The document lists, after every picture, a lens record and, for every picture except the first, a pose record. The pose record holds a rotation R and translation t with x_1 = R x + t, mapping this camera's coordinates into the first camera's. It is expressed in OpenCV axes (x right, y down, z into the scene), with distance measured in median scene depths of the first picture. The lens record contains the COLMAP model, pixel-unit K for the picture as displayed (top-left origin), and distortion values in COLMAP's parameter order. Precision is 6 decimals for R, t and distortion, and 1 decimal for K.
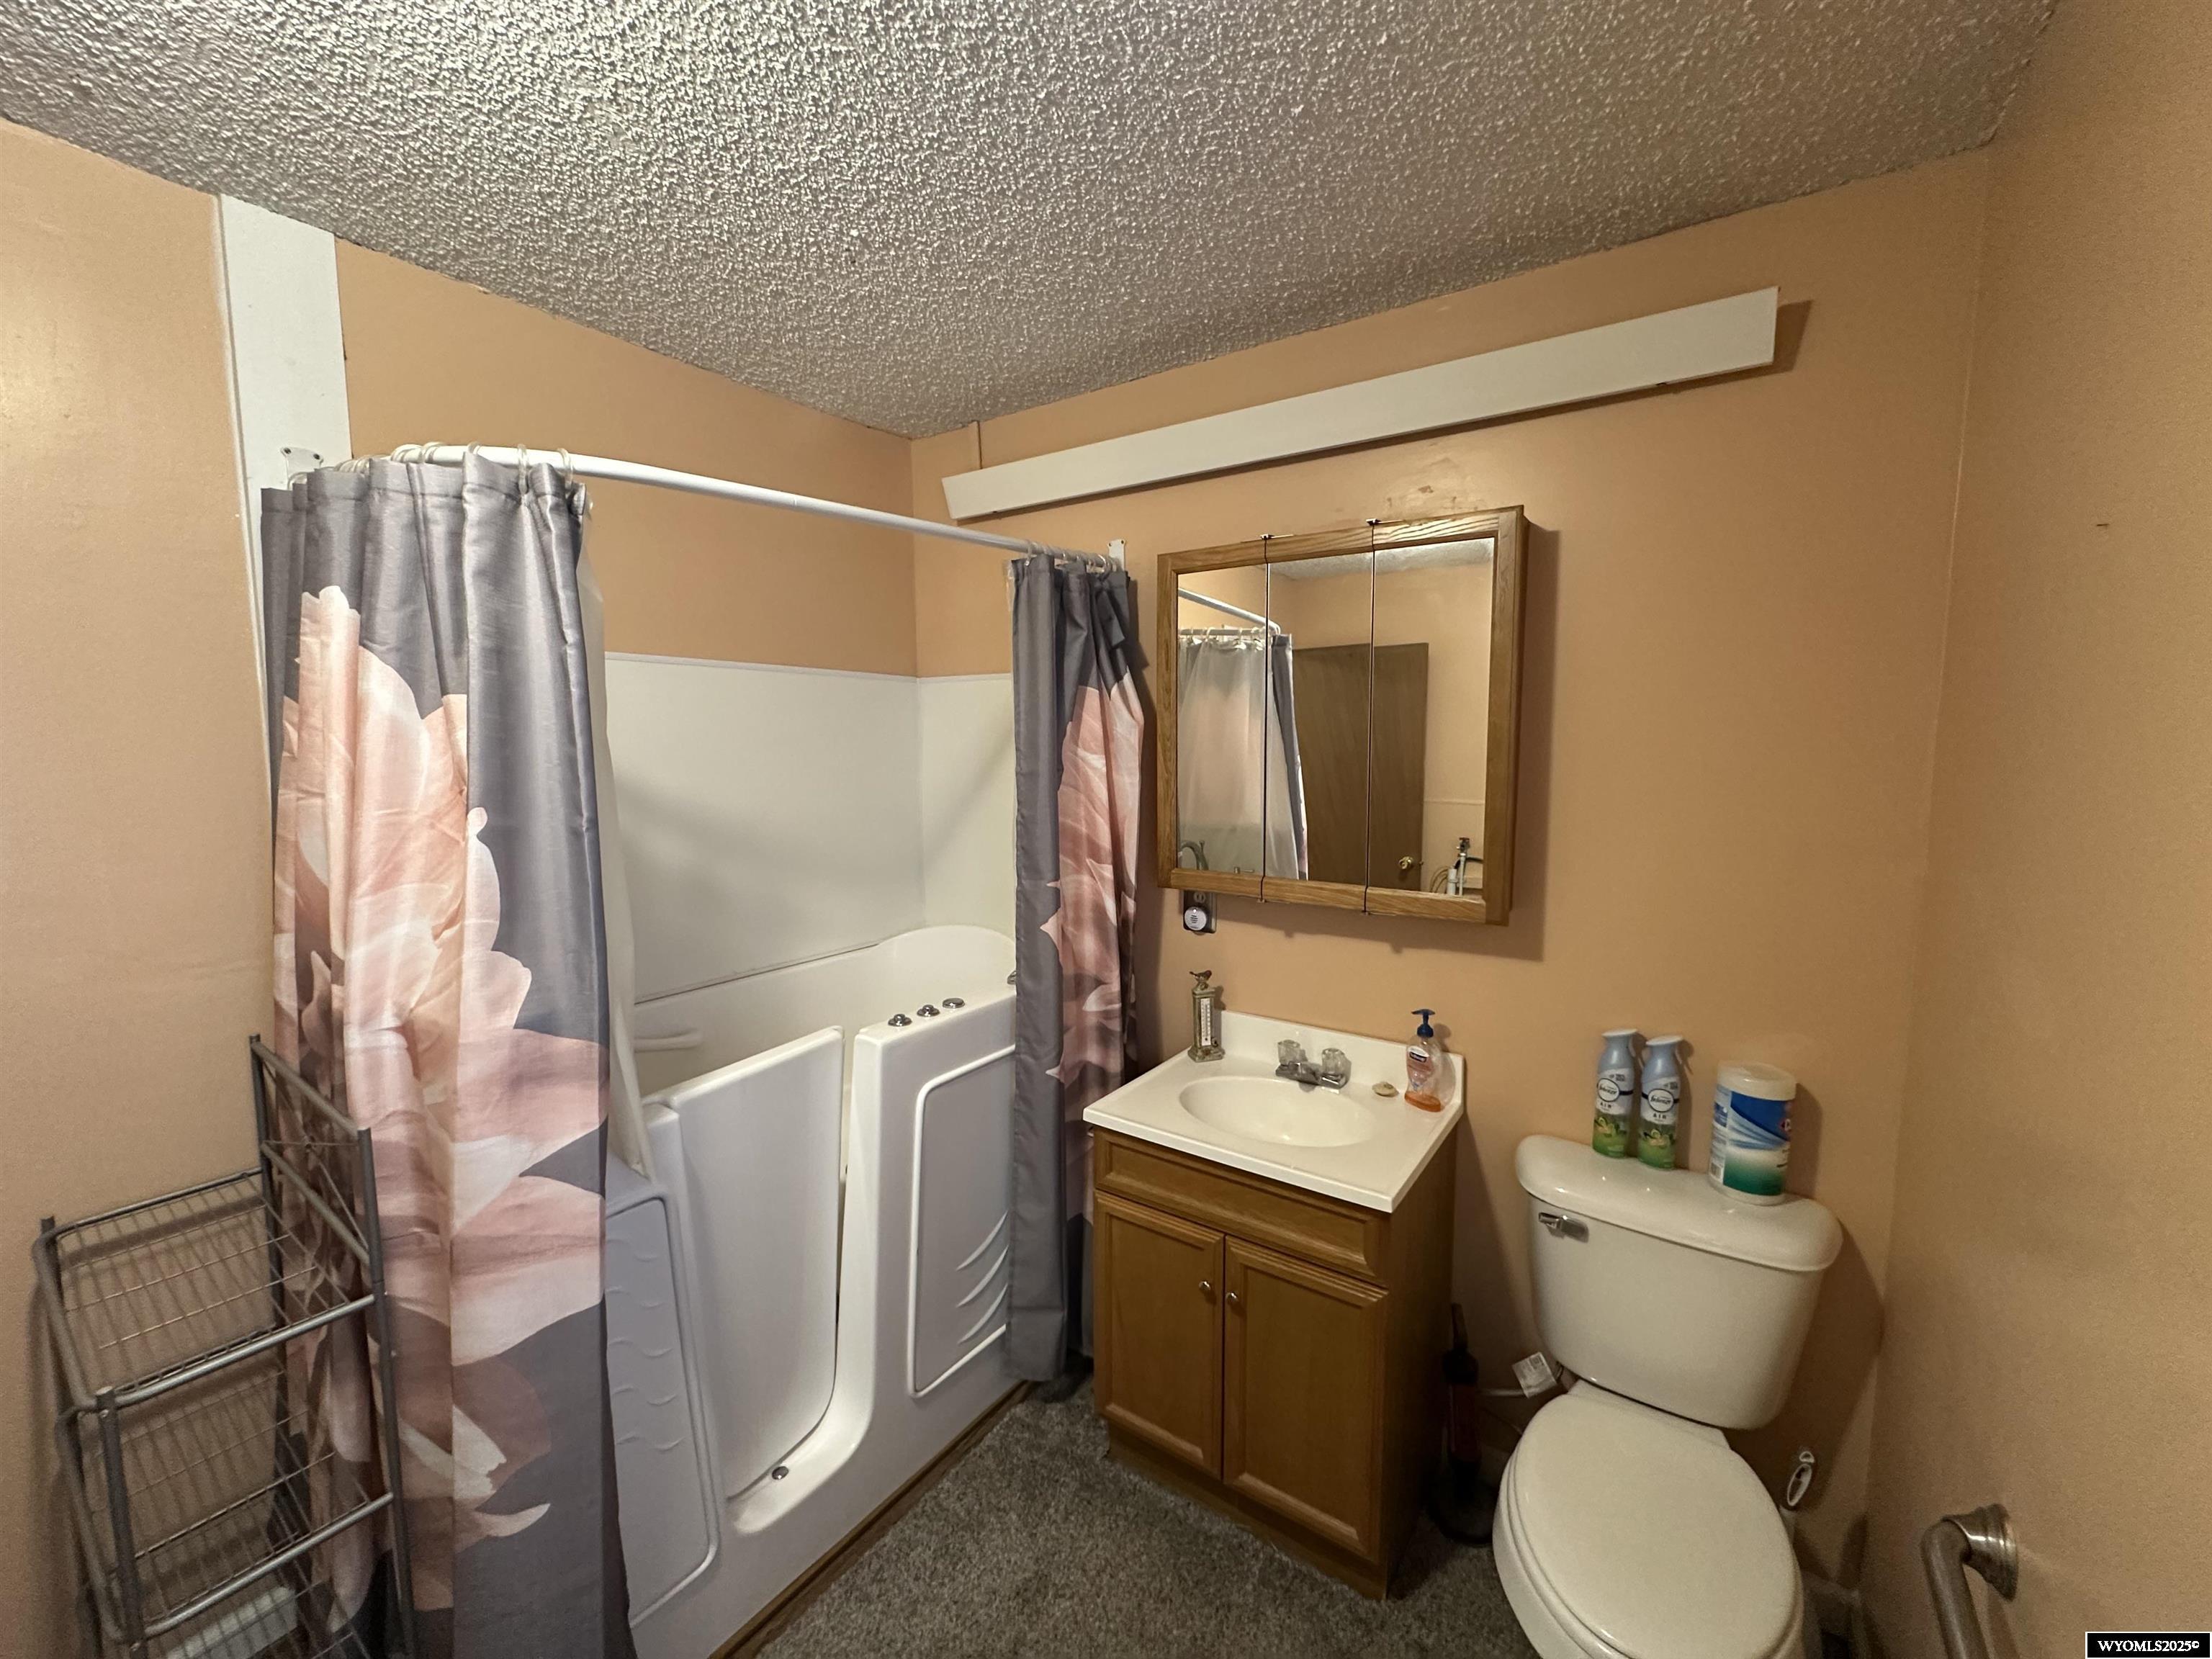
lens RADIAL K [[883.8, 0, 1104.1], [0, 883.8, 825.2], [0, 0, 1]] dist [-0.002415, 0.000389]
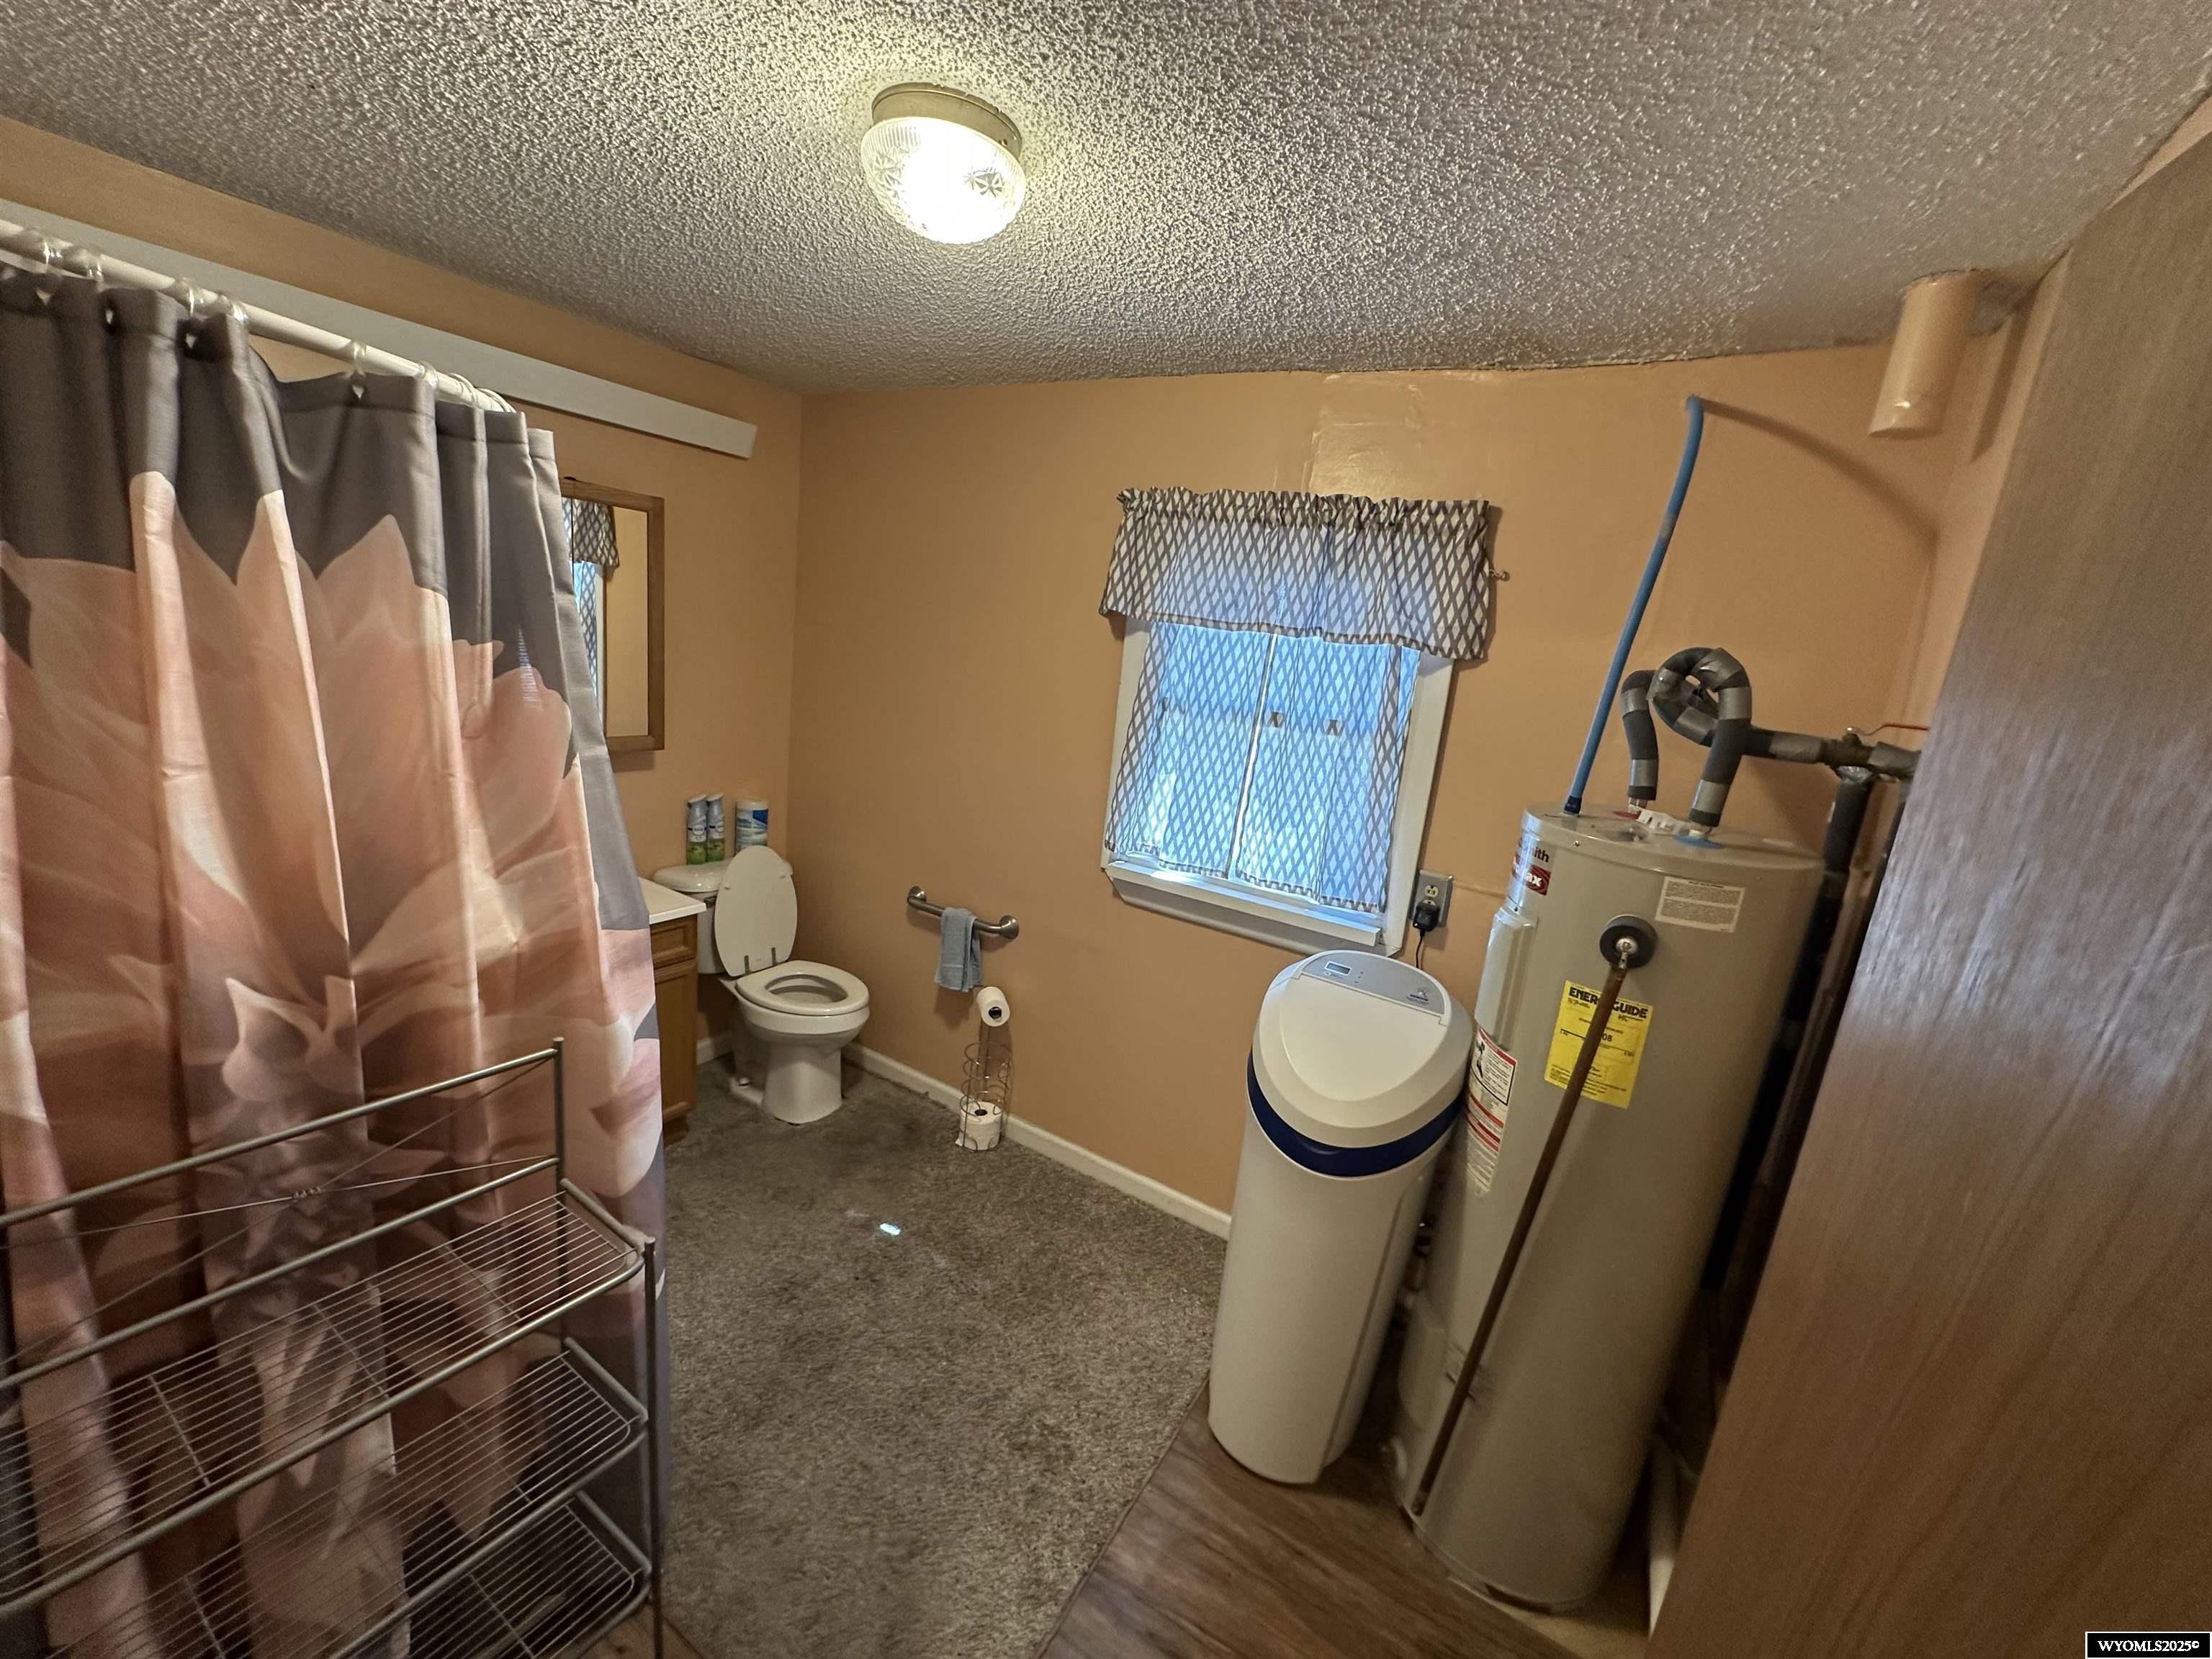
lens RADIAL K [[883.8, 0, 1104.1], [0, 883.8, 825.2], [0, 0, 1]] dist [-0.002415, 0.000389]
pose [[-0.035953, -0.208613, 0.977337, -1.401671], [-0.010585, 0.977994, 0.208364, -0.116110], [-0.999297, -0.002853, -0.037370, 0.231044]]
